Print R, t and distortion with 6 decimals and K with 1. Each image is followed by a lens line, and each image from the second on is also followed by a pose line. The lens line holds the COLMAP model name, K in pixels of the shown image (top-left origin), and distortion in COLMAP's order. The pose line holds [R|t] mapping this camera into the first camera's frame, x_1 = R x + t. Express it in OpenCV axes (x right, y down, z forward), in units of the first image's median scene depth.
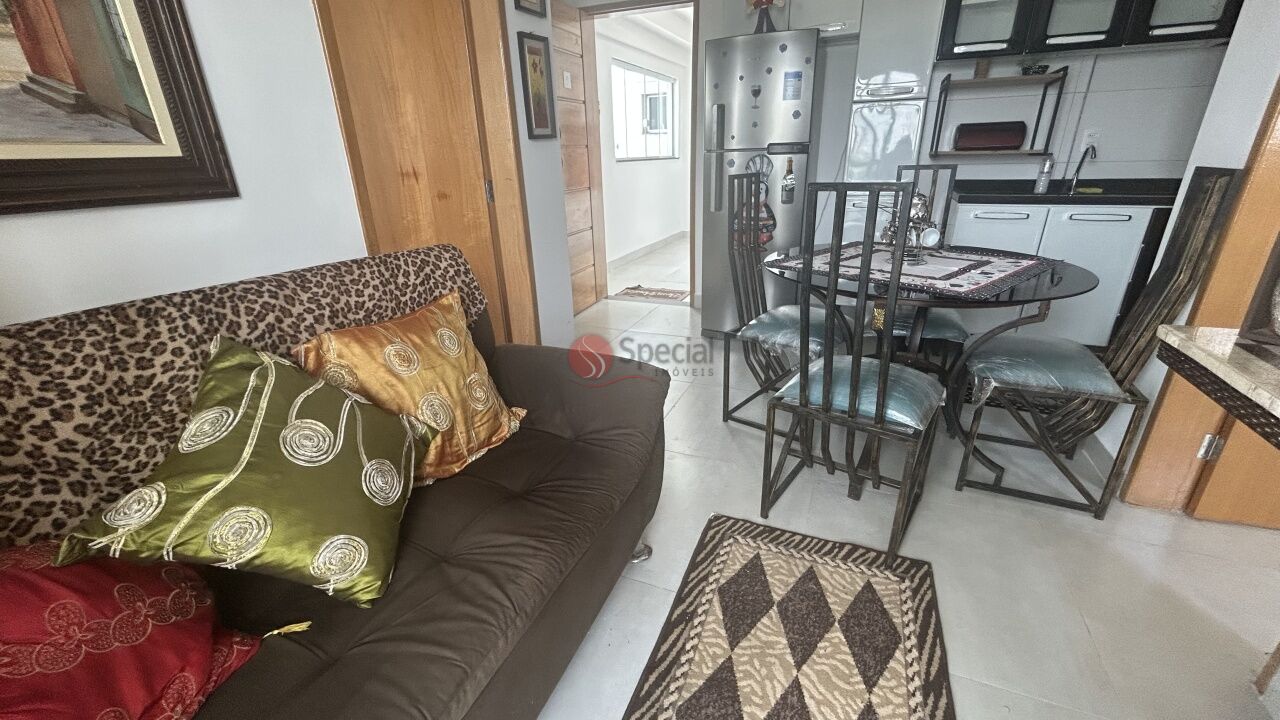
lens RADIAL K [[521.9, 0, 640.0], [0, 521.9, 360.0], [0, 0, 1]] dist [-0.001650, 0.002036]
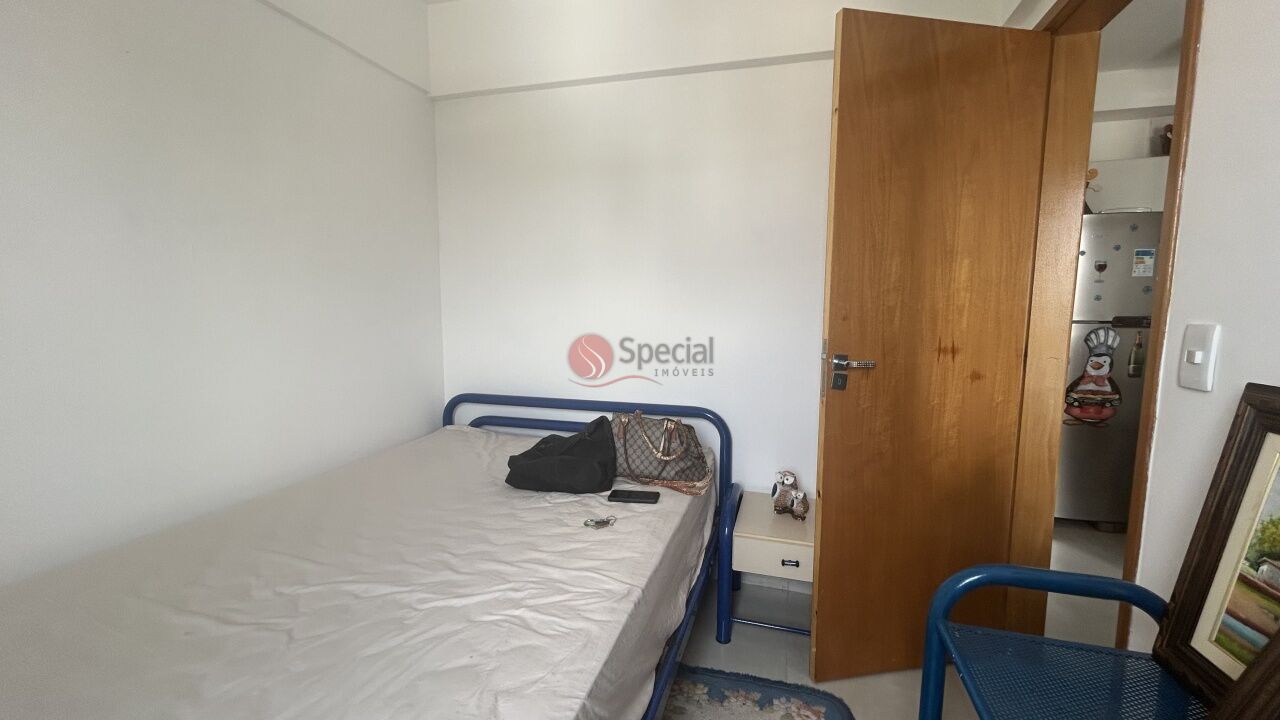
lens RADIAL K [[521.9, 0, 640.0], [0, 521.9, 360.0], [0, 0, 1]] dist [-0.001650, 0.002036]
pose [[0.992936, 0.016970, 0.117431, -0.977473], [0.015405, 0.962904, -0.269403, -0.133231], [-0.117647, 0.269309, 0.955841, 0.297080]]
